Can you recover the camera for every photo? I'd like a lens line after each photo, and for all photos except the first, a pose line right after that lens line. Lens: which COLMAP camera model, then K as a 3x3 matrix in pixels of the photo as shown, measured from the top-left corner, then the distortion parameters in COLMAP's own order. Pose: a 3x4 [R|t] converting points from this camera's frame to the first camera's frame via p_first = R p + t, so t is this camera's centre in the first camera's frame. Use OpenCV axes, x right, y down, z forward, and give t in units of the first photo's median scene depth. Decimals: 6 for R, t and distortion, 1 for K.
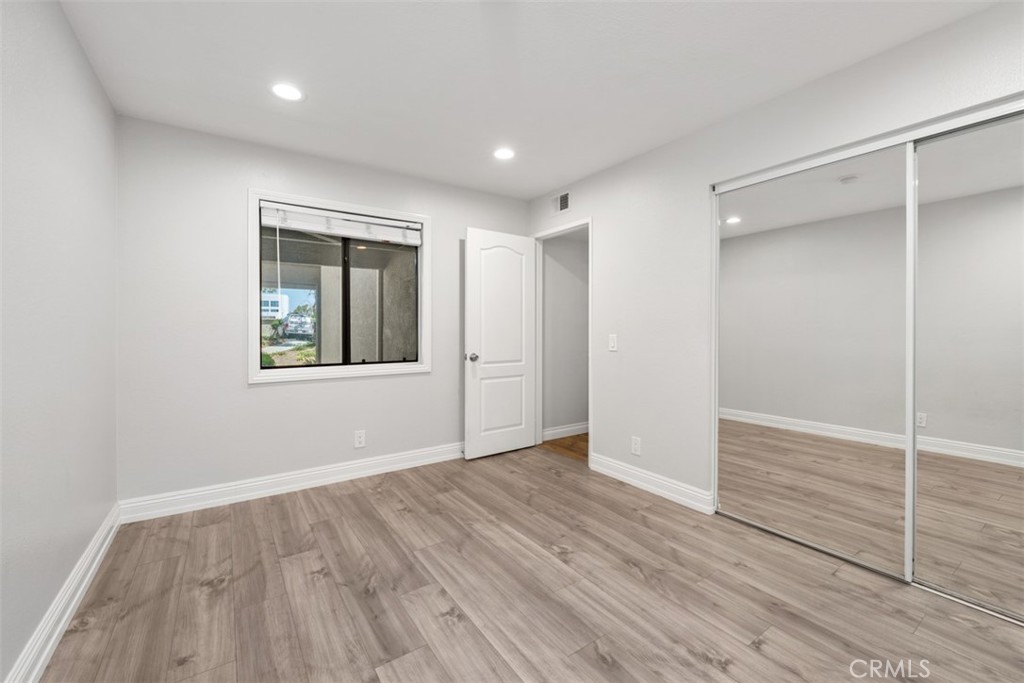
lens RADIAL K [[434.4, 0, 516.9], [0, 434.4, 345.1], [0, 0, 1]] dist [-0.001021, -0.000852]
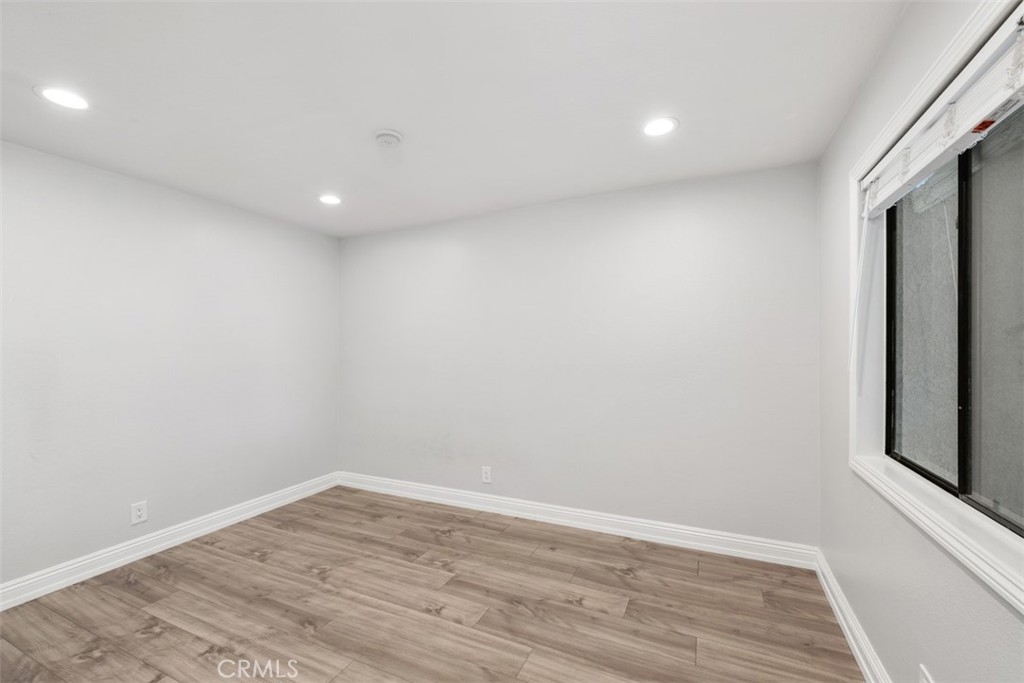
lens RADIAL K [[420.6, 0, 518.8], [0, 420.6, 339.1], [0, 0, 1]] dist [-0.000077, -0.000220]
pose [[-0.861129, -0.004853, -0.508363, 0.260067], [-0.009021, 0.999943, 0.005736, -0.176721], [0.508306, 0.009525, -0.861124, 2.066235]]
